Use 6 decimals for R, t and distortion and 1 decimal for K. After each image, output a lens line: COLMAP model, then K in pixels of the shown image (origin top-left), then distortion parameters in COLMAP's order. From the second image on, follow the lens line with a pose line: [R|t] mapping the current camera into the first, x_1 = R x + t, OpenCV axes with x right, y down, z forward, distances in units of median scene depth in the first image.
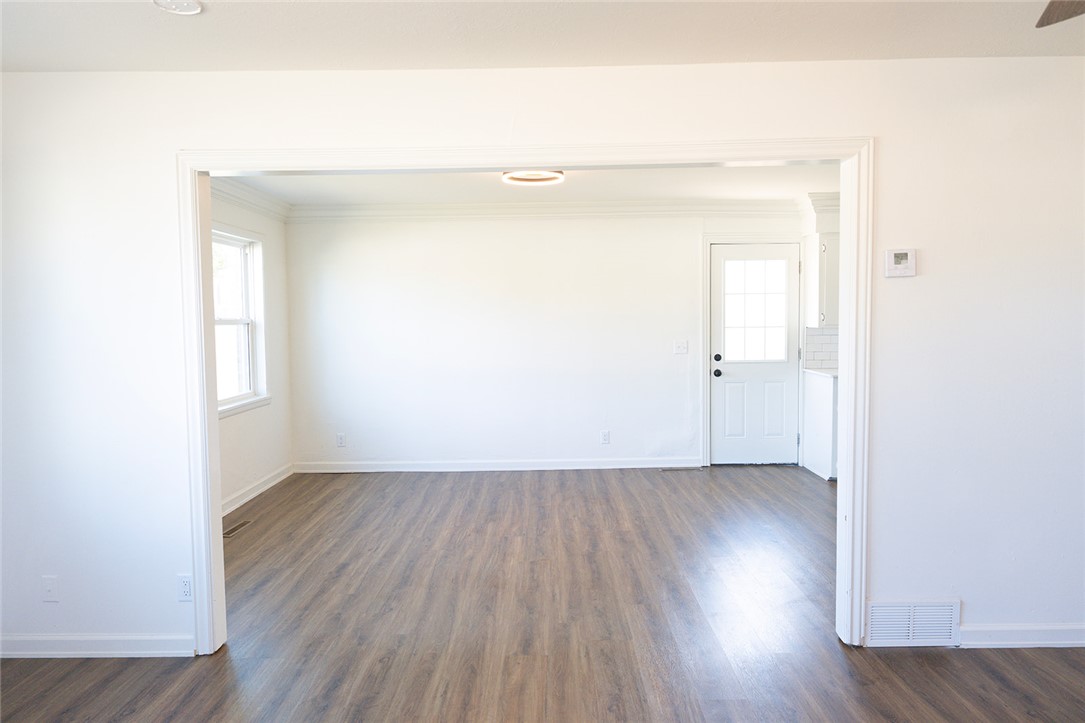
lens RADIAL K [[725.6, 0, 542.4], [0, 725.6, 360.7], [0, 0, 1]] dist [-0.012424, 0.003377]
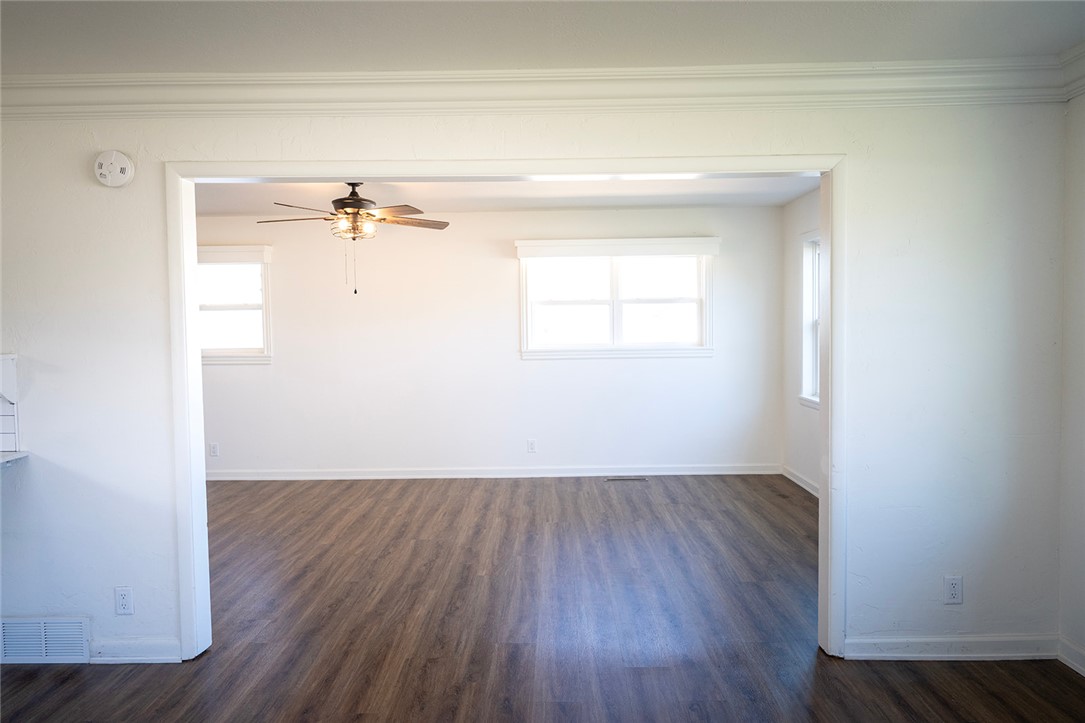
lens RADIAL K [[725.6, 0, 542.9], [0, 725.6, 363.6], [0, 0, 1]] dist [-0.012424, 0.003377]
pose [[-0.999662, 0.024780, 0.007835, -0.084163], [0.025544, 0.992385, 0.120498, -0.131776], [-0.004789, 0.120658, -0.992683, 2.103330]]
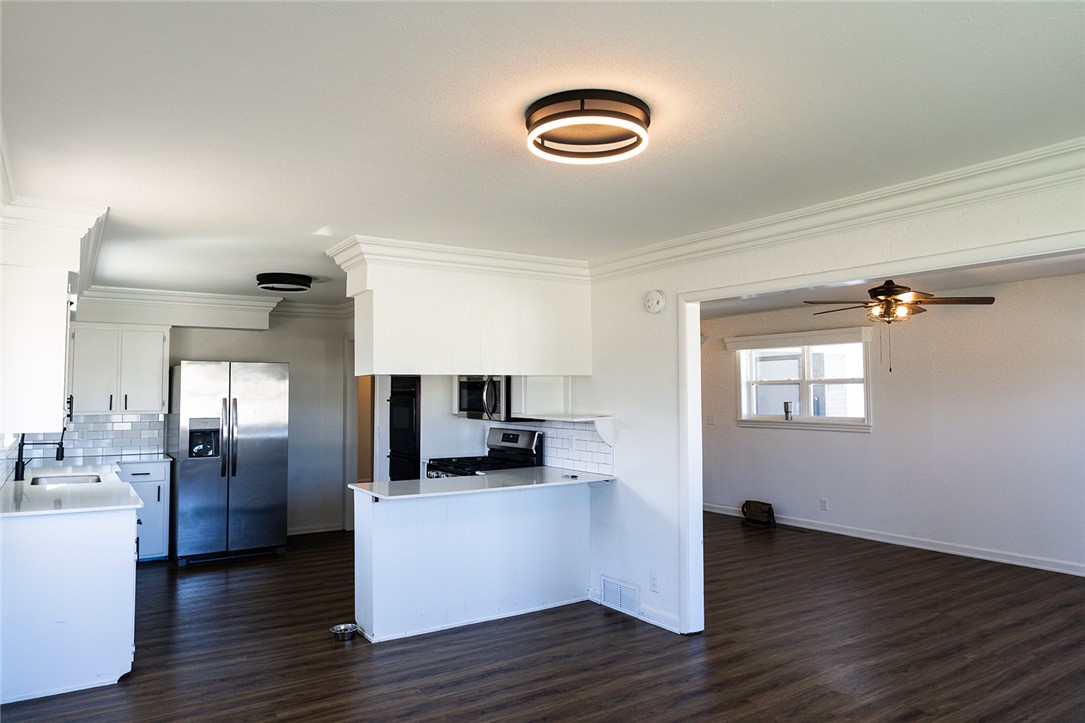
lens RADIAL K [[725.6, 0, 538.8], [0, 725.6, 361.3], [0, 0, 1]] dist [-0.012424, 0.003377]
pose [[-0.550641, 0.052229, 0.833107, -0.680217], [0.064800, 0.997703, -0.019718, -0.149376], [-0.832223, 0.043128, -0.552761, 2.180088]]
